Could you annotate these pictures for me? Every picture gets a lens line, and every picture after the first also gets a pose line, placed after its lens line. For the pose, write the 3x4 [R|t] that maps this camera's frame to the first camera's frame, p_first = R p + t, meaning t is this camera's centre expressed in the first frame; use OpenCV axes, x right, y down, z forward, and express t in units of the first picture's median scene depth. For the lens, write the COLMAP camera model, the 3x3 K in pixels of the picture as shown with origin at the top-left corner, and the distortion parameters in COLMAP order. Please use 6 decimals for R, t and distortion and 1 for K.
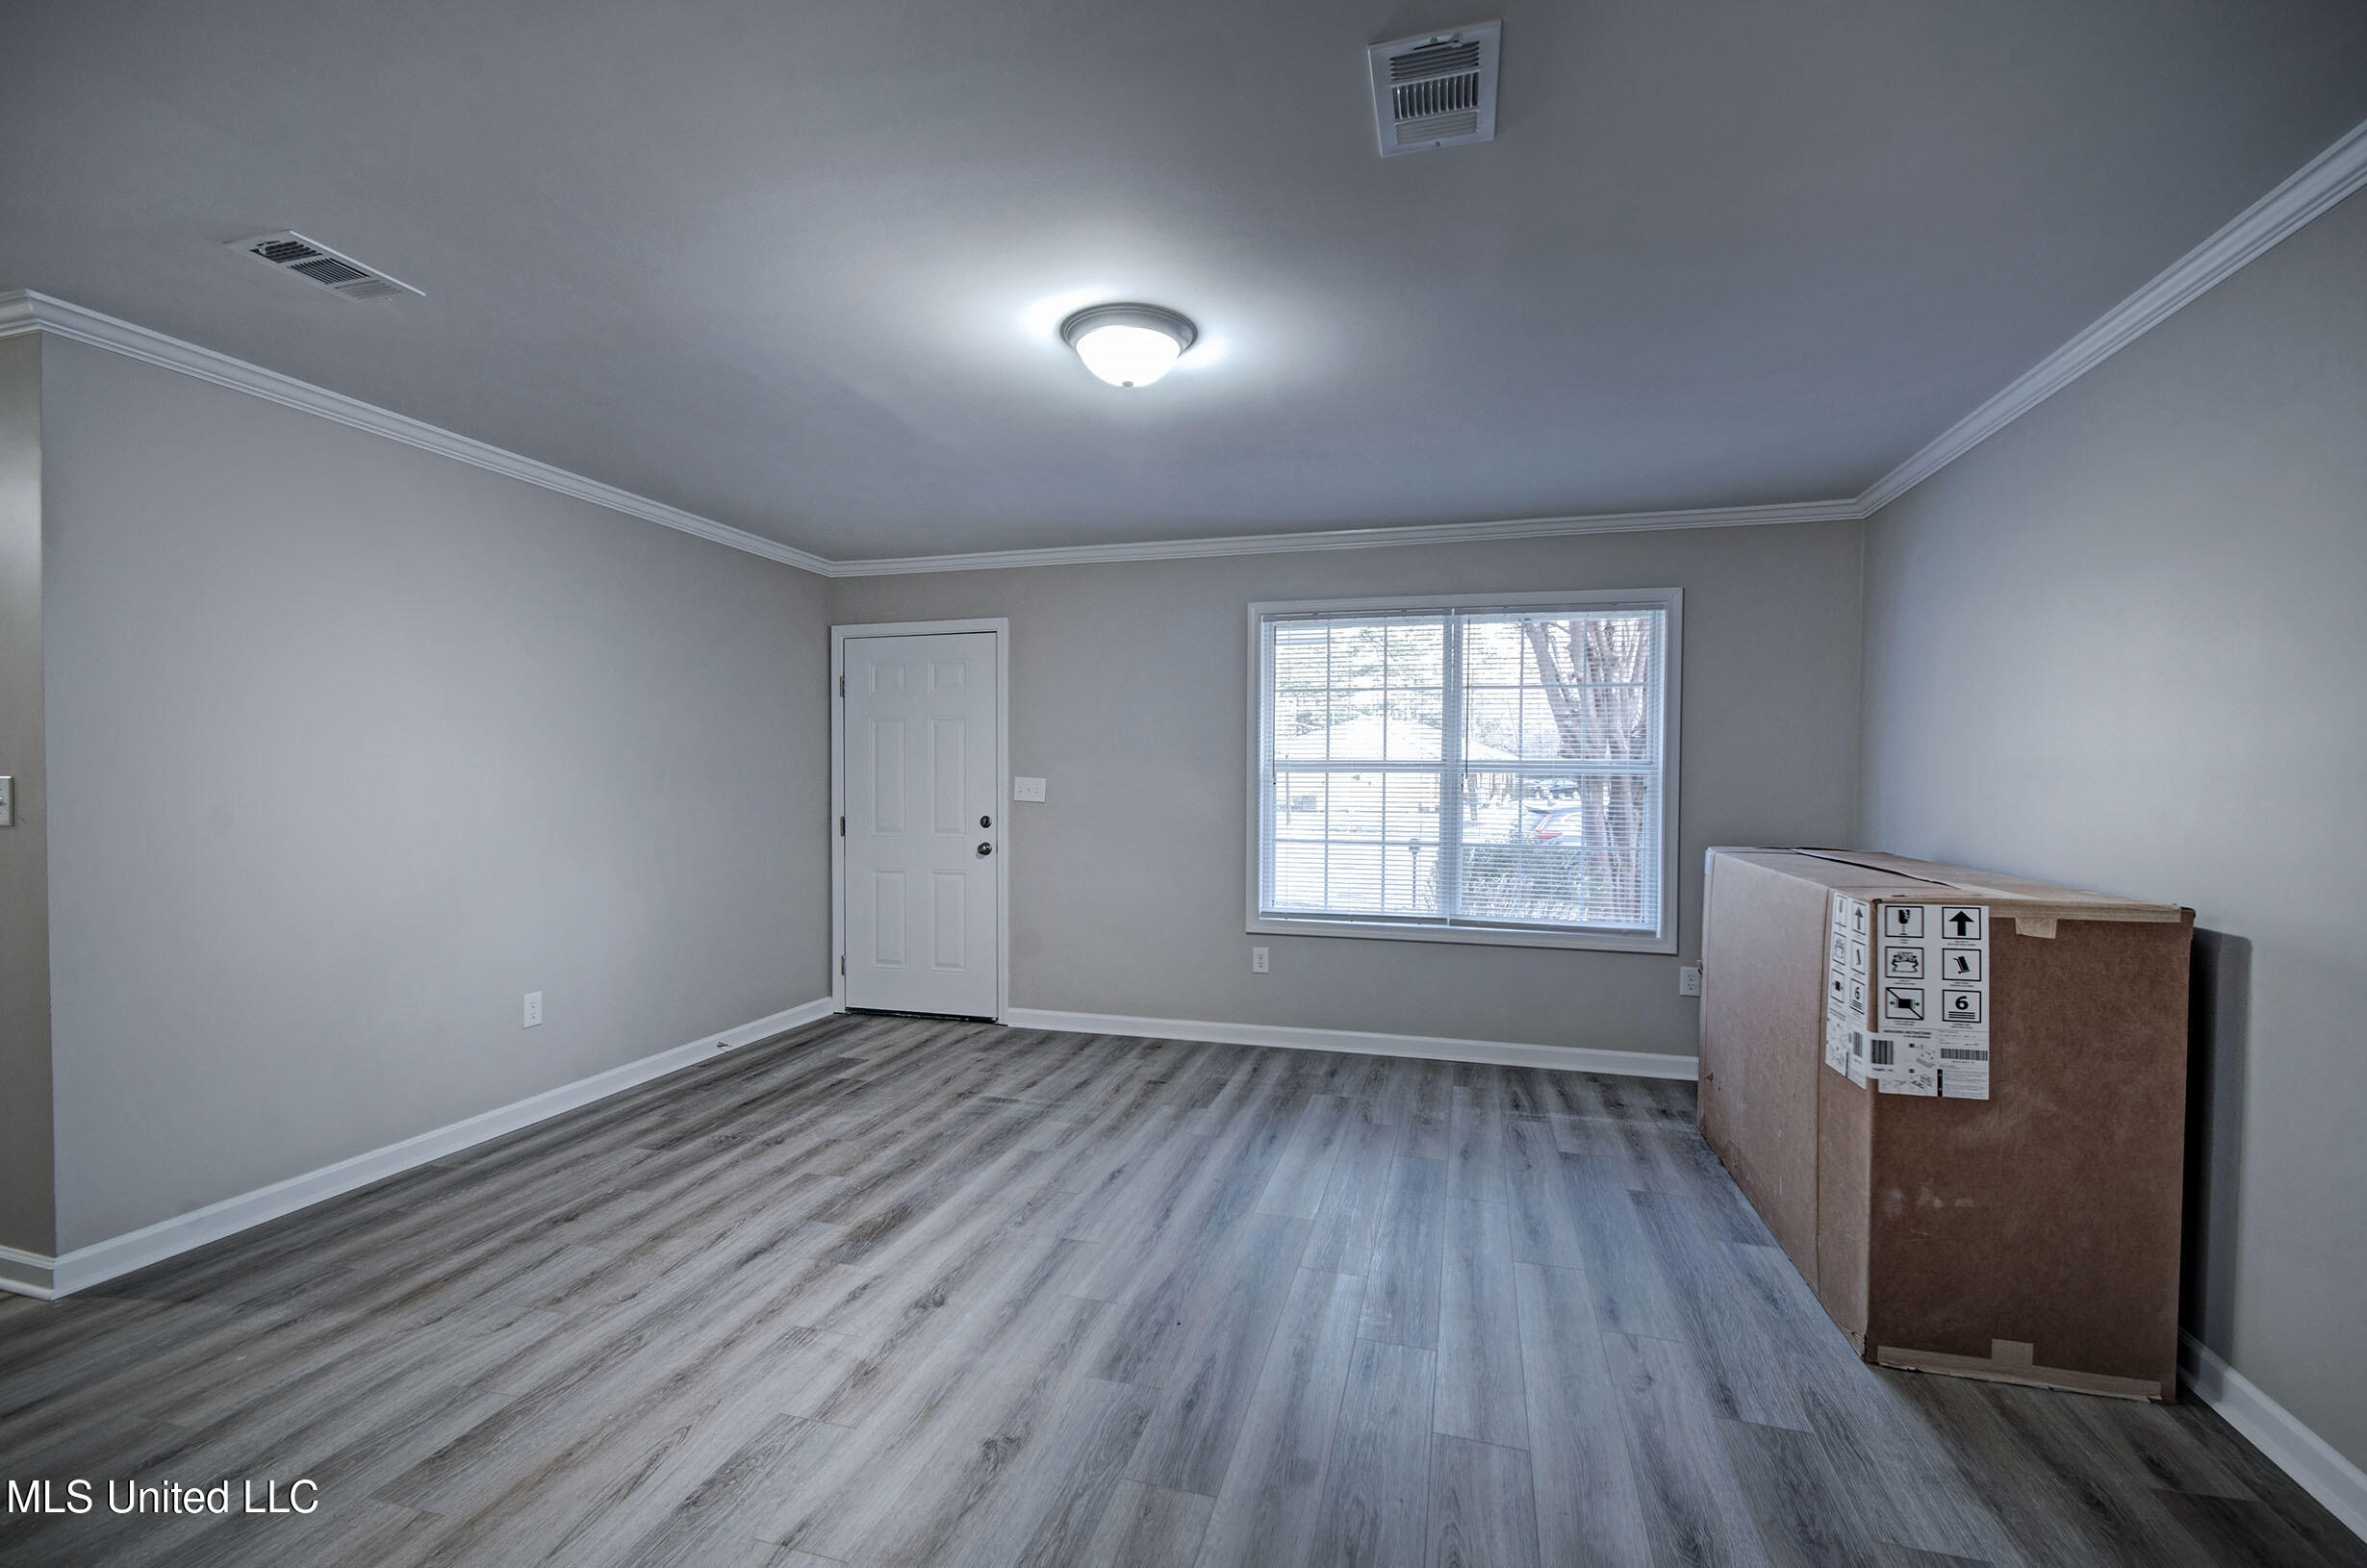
lens RADIAL K [[1055.4, 0, 1178.9], [0, 1055.4, 801.4], [0, 0, 1]] dist [-0.008667, -0.002234]
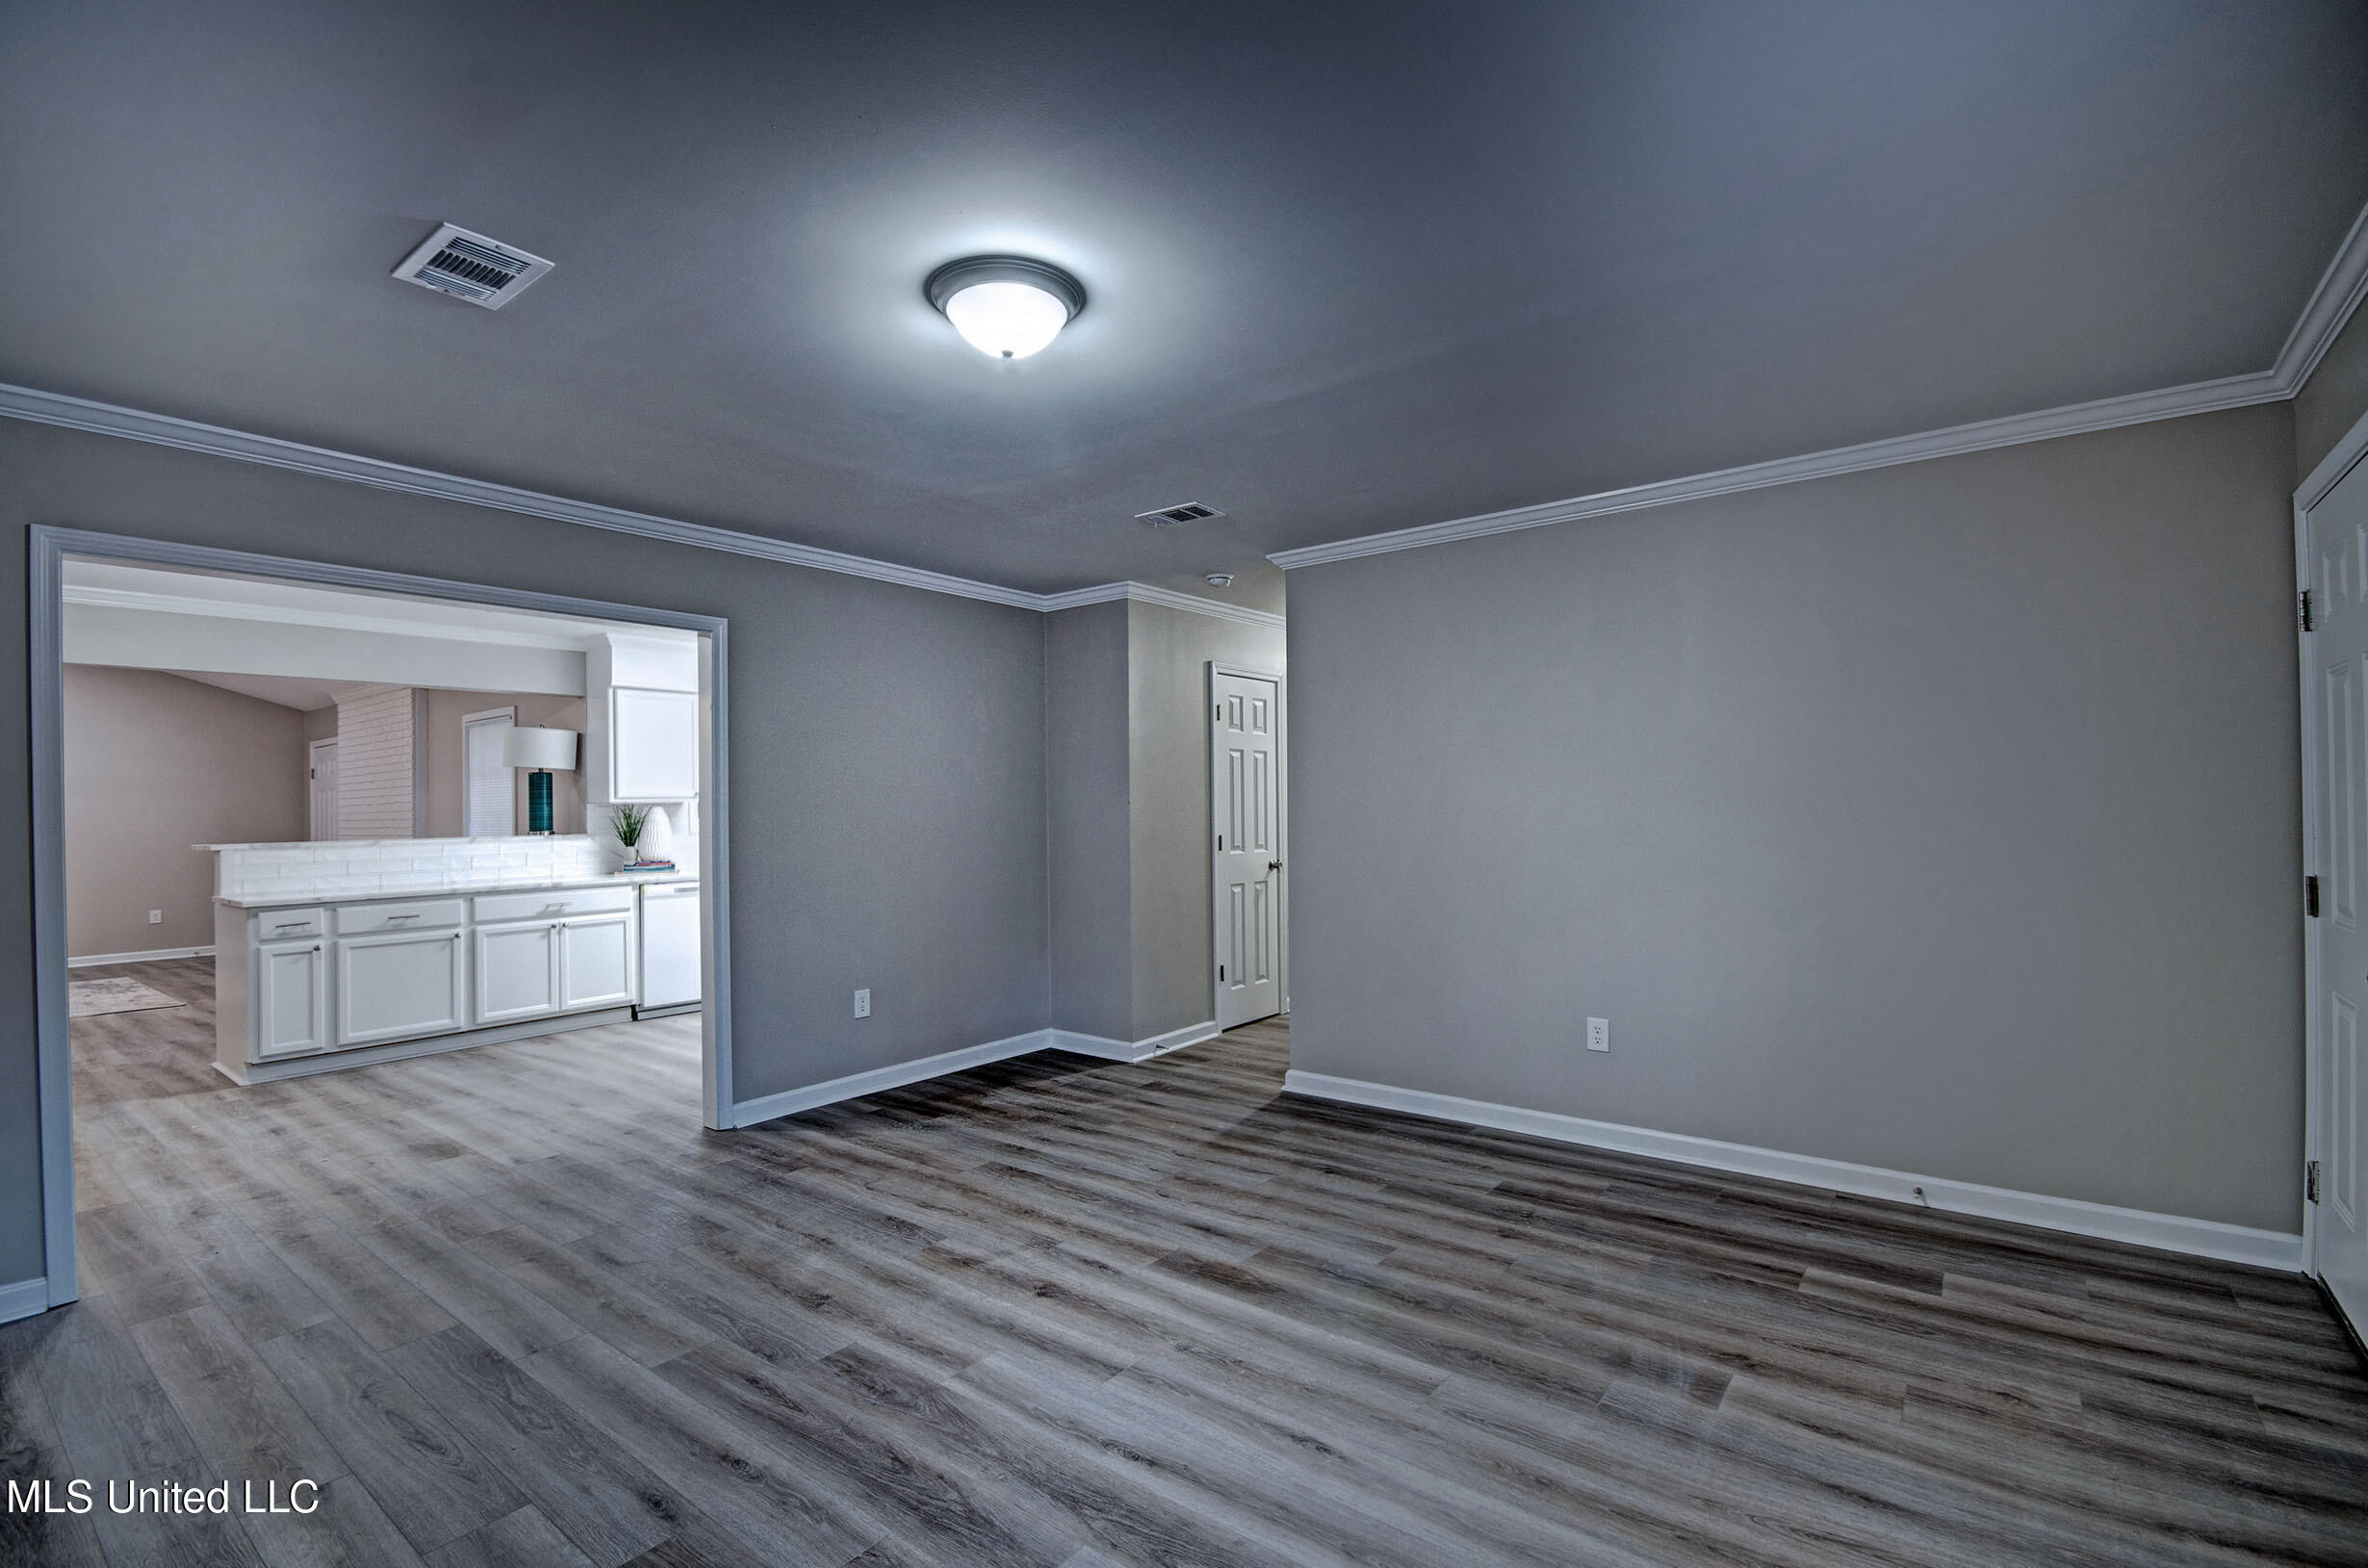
lens RADIAL K [[1056.0, 0, 1187.1], [0, 1056.0, 789.5], [0, 0, 1]] dist [-0.008667, -0.002234]
pose [[-0.374921, -0.010450, -0.926998, 0.535168], [-0.012493, 0.999903, -0.006219, -0.031500], [0.926973, 0.009249, -0.375015, 1.121295]]
